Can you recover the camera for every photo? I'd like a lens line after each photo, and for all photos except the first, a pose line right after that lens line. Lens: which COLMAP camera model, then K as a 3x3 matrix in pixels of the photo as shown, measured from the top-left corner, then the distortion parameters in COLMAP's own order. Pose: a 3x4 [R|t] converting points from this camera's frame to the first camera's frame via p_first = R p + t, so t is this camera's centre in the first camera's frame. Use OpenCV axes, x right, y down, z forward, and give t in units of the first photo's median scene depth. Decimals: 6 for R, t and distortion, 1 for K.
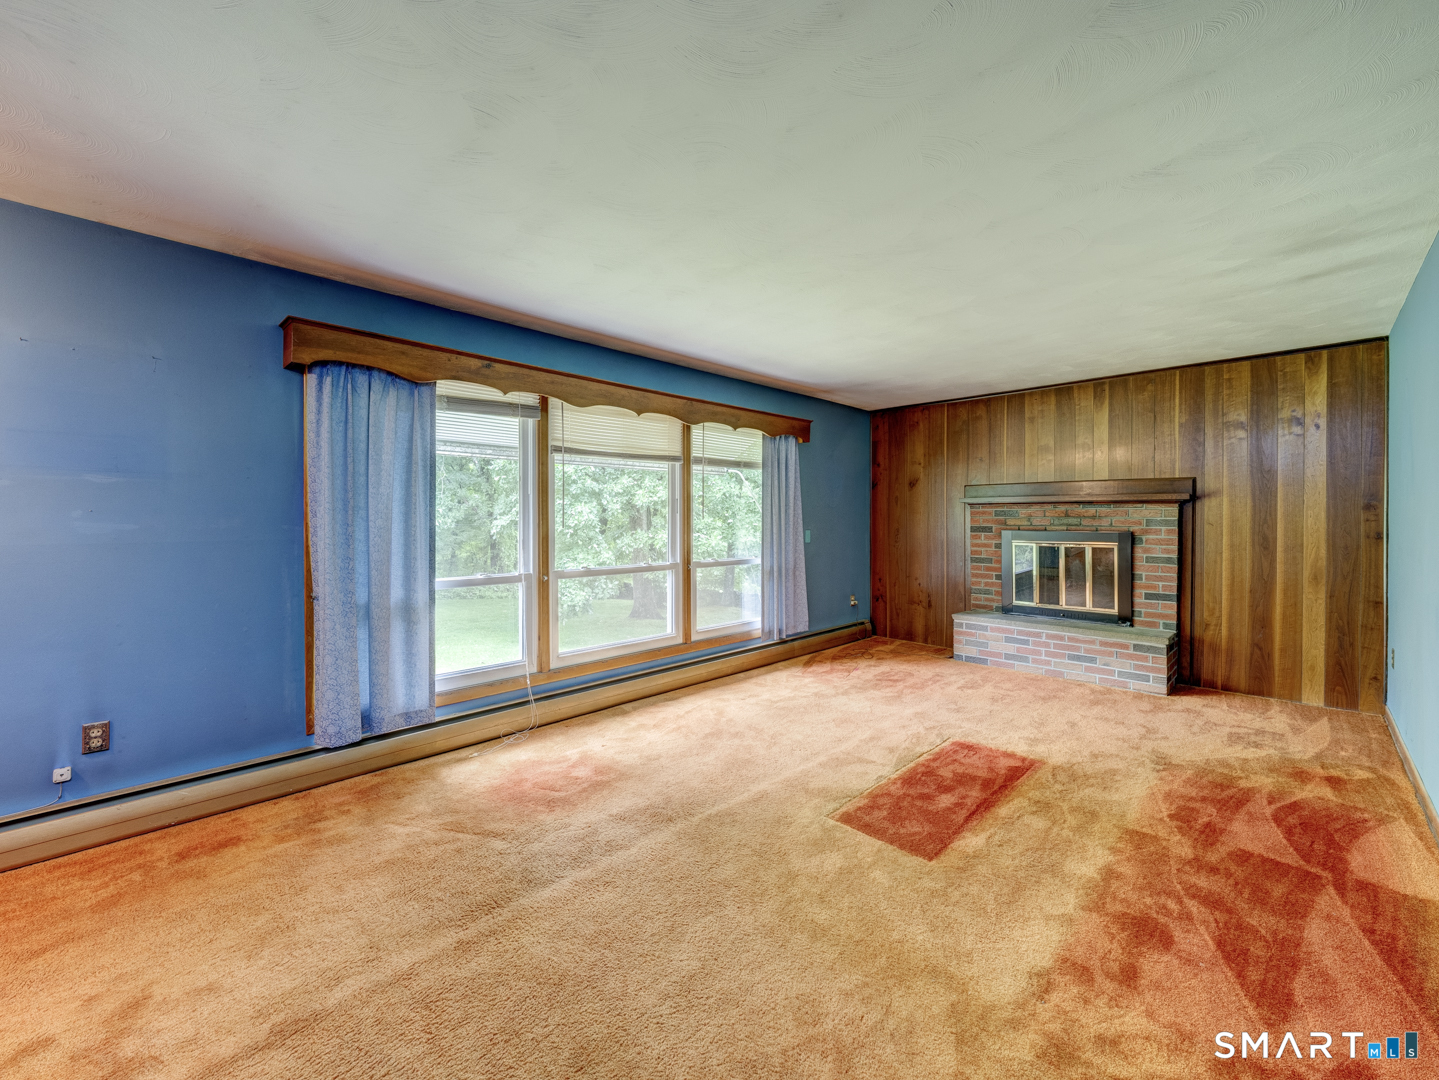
lens RADIAL K [[592.9, 0, 715.8], [0, 592.9, 528.4], [0, 0, 1]] dist [-0.007771, -0.001053]
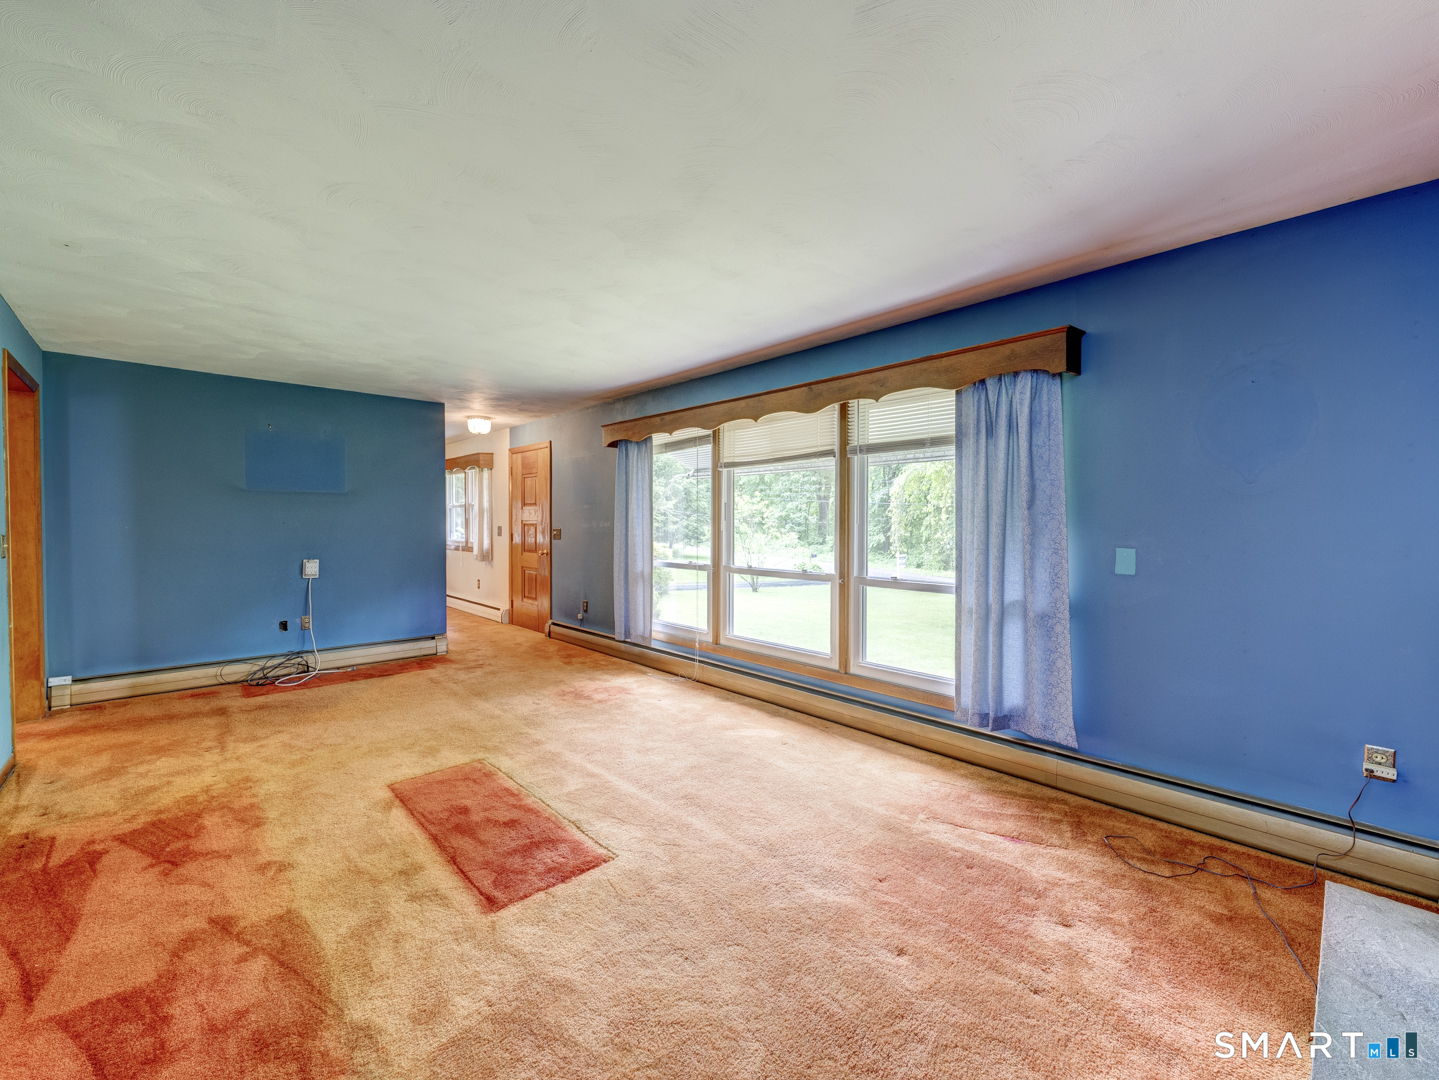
lens RADIAL K [[592.9, 0, 715.6], [0, 592.9, 533.1], [0, 0, 1]] dist [-0.007771, -0.001053]
pose [[-0.033988, 0.023188, -0.999153, 0.876095], [-0.013183, 0.999633, 0.023647, -0.020962], [0.999335, 0.013975, -0.033670, 0.946890]]
